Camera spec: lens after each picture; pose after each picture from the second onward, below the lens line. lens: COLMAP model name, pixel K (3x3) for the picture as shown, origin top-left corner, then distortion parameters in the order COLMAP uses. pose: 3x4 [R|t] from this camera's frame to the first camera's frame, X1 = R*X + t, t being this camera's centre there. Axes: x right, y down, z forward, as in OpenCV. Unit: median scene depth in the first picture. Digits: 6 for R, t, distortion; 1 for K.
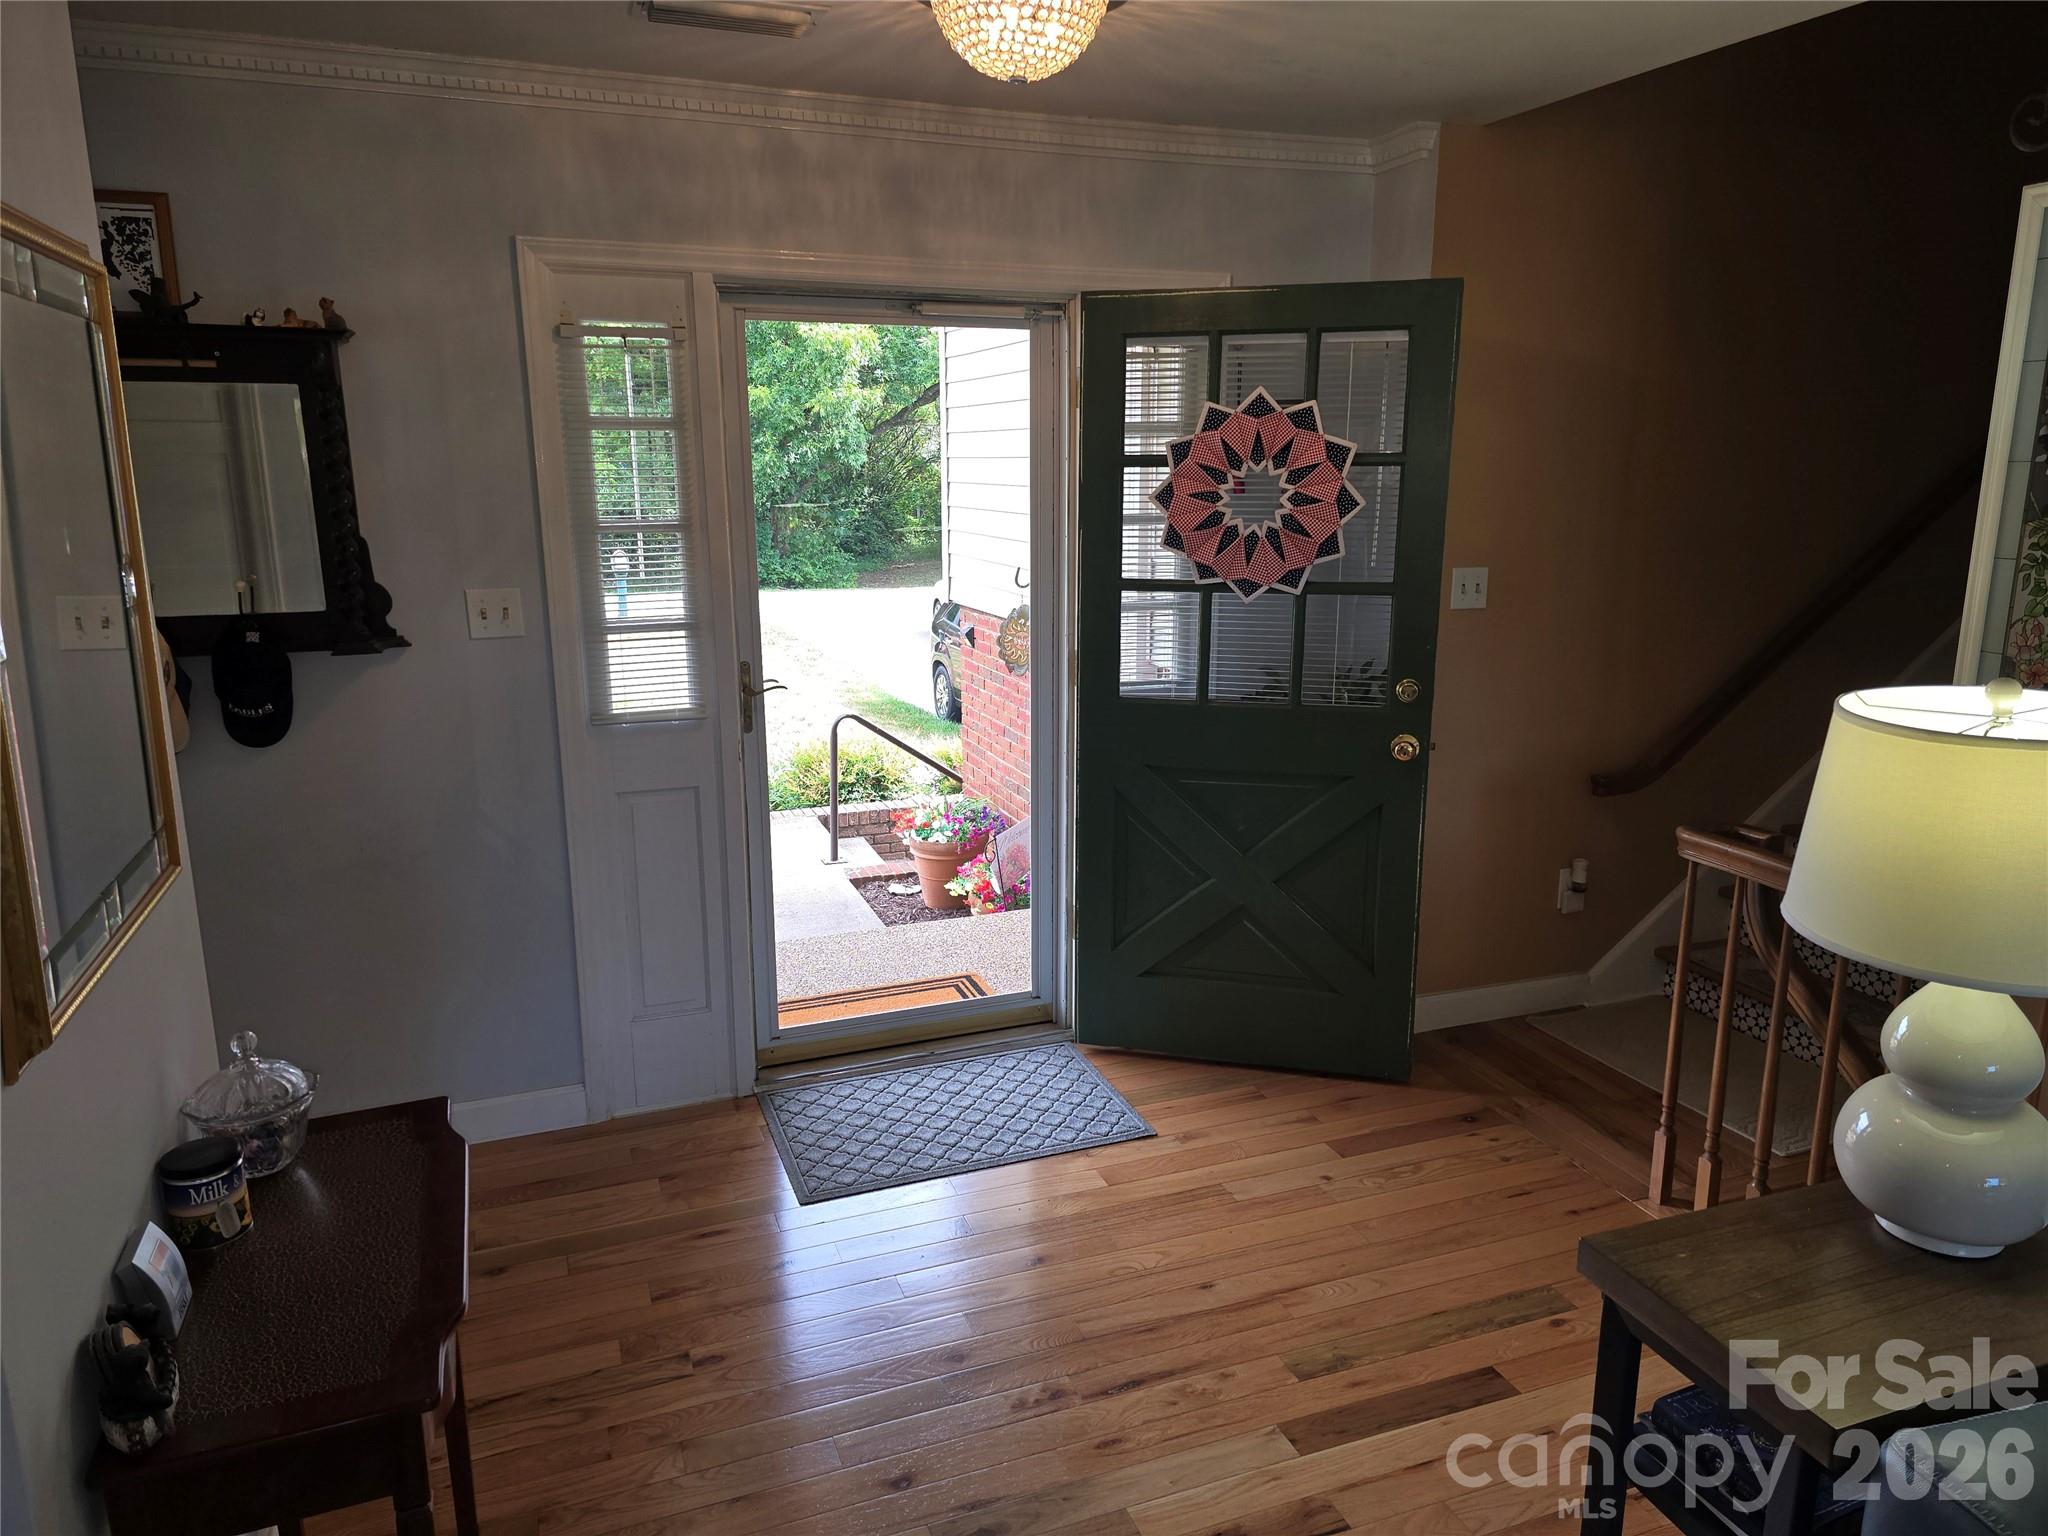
lens RADIAL K [[1376.0, 0, 1035.7], [0, 1376.0, 769.2], [0, 0, 1]] dist [0.038113, -0.007896]
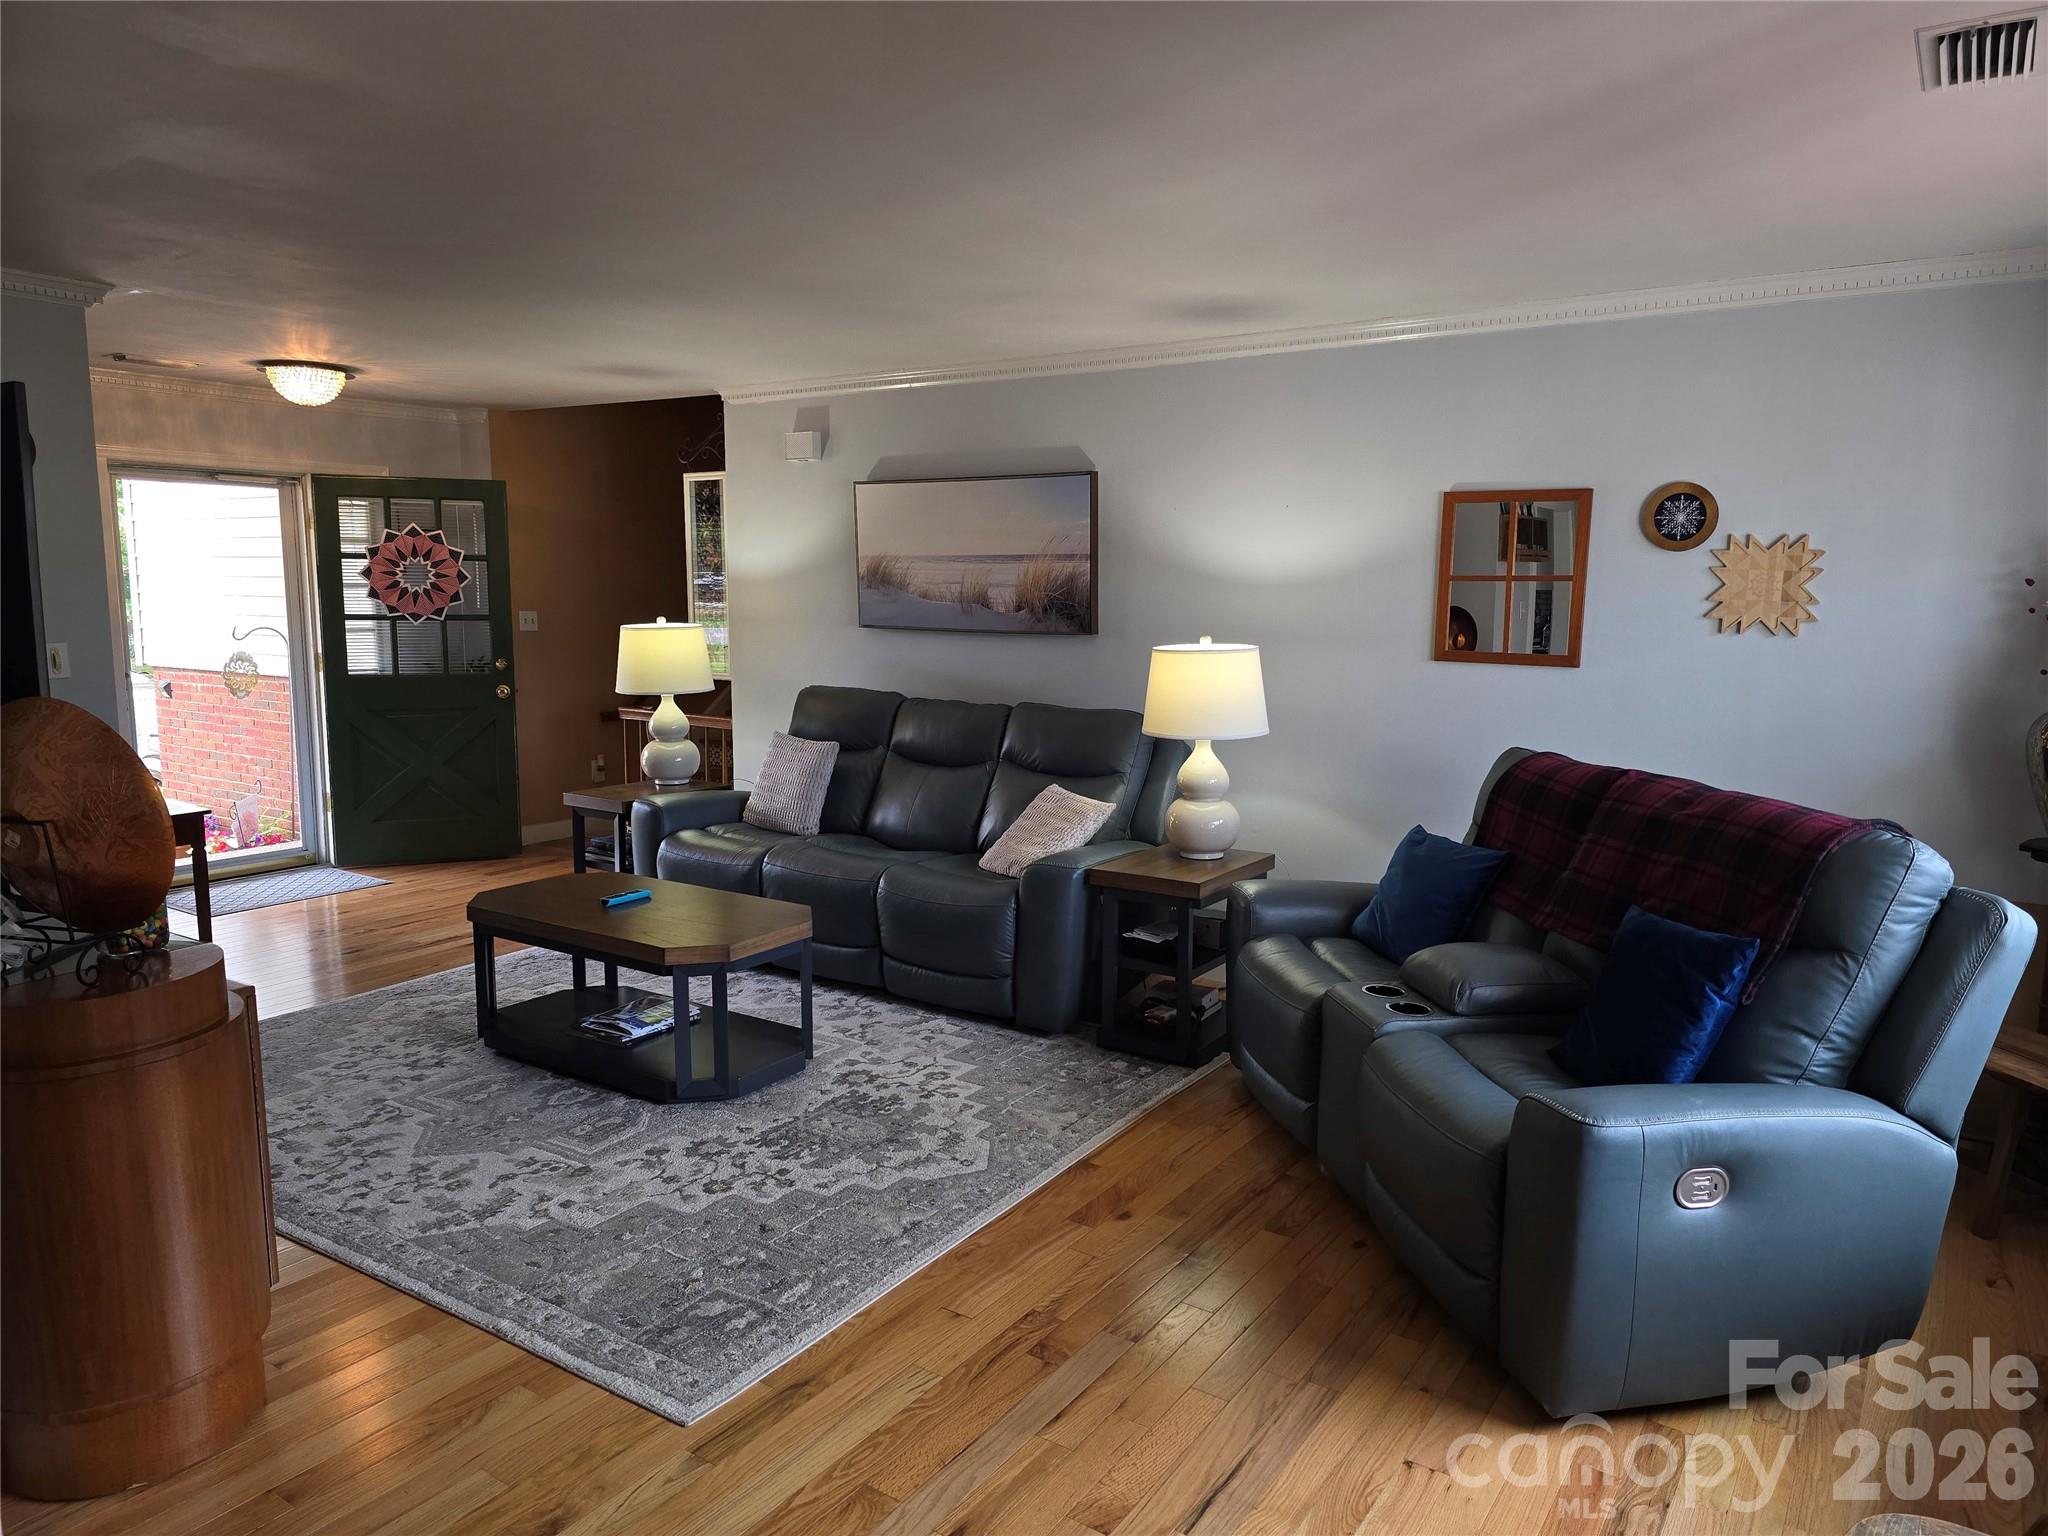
lens RADIAL K [[1376.0, 0, 1038.3], [0, 1376.0, 767.8], [0, 0, 1]] dist [0.038113, -0.007896]
pose [[0.816587, -0.071644, 0.572759, -0.294469], [0.119879, 0.991682, -0.046867, 0.305004], [-0.564637, 0.106933, 0.818383, -1.221089]]
